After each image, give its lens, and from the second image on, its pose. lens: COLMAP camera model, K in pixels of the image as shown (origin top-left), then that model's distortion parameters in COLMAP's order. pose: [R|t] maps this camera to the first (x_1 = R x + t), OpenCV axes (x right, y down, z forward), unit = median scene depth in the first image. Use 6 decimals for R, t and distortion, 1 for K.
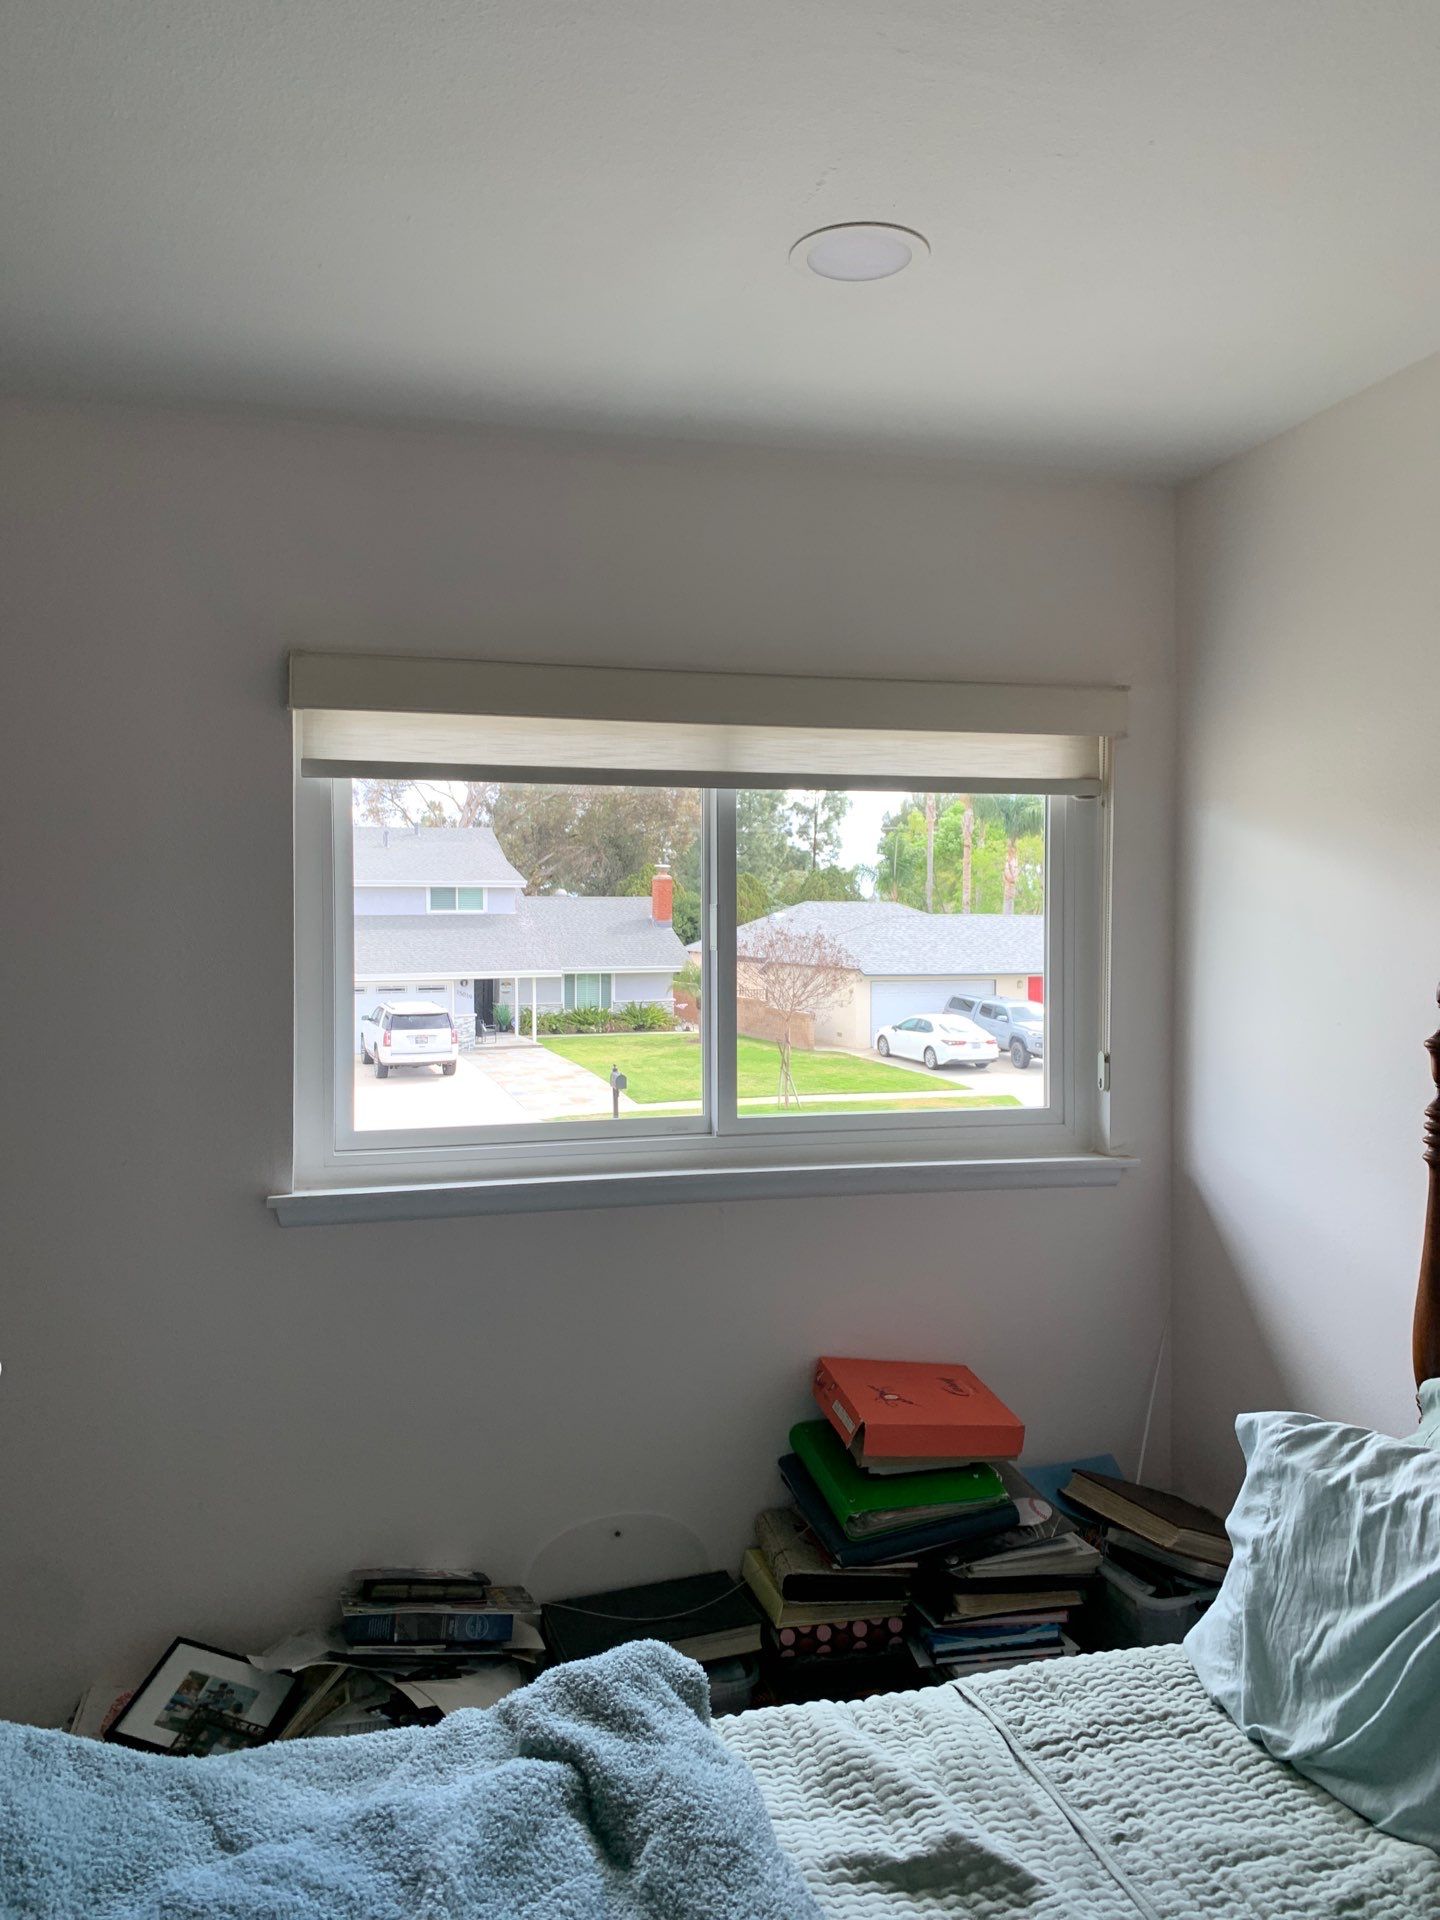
lens RADIAL K [[1482.6, 0, 720.2], [0, 1482.6, 960.7], [0, 0, 1]] dist [0.026091, -0.012506]
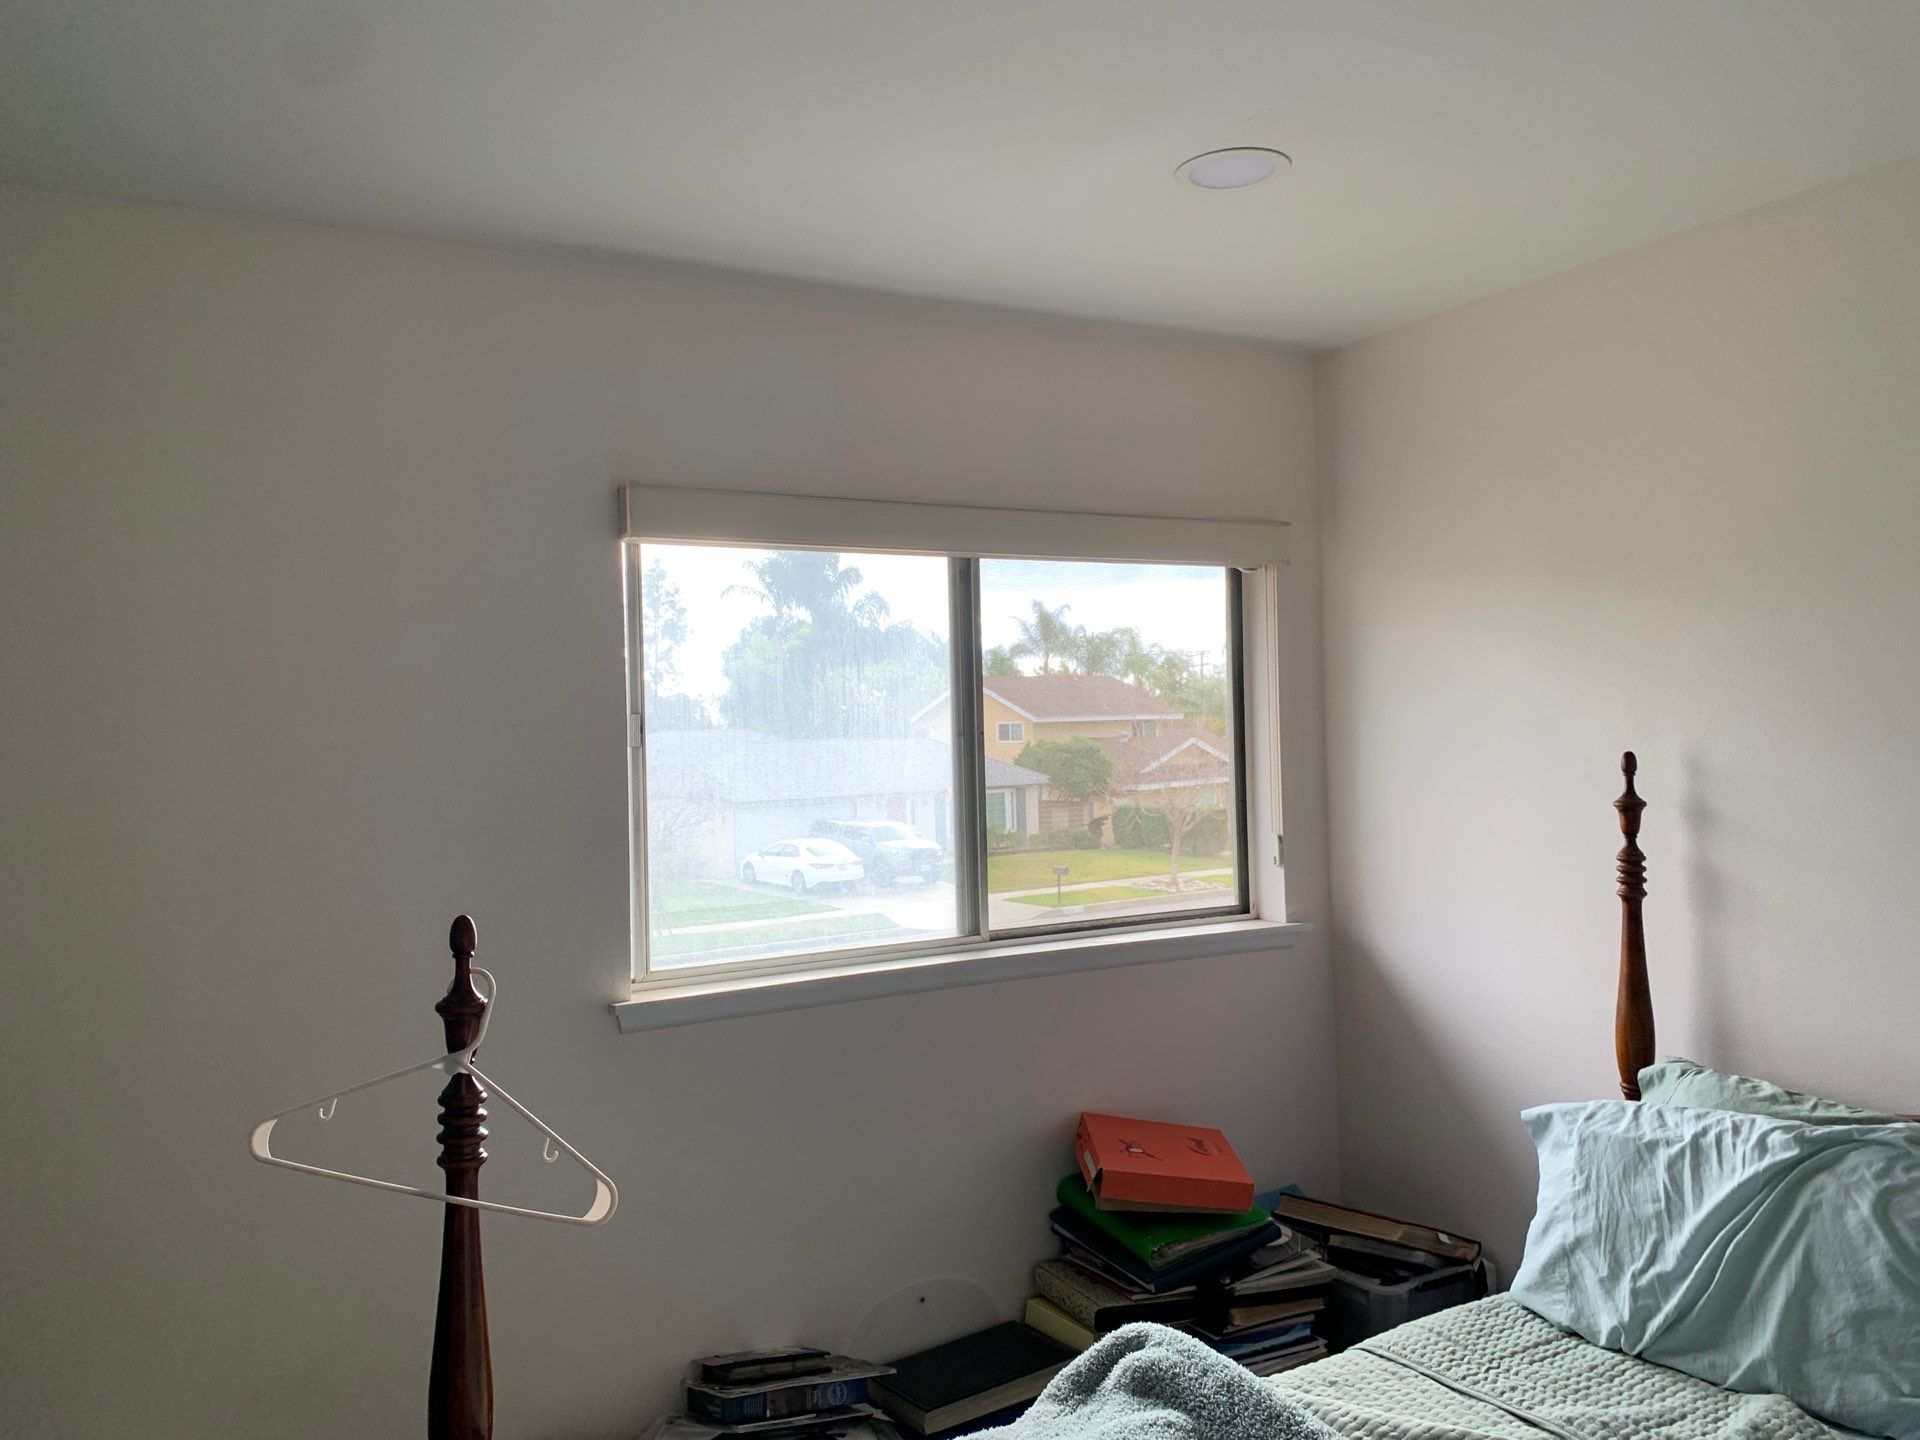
lens RADIAL K [[1482.6, 0, 963.8], [0, 1482.6, 716.0], [0, 0, 1]] dist [0.026091, -0.012506]
pose [[0.963318, -0.024340, 0.267256, -0.319583], [0.037169, 0.998381, -0.043049, 0.011674], [-0.265776, 0.051403, 0.962663, -0.067511]]
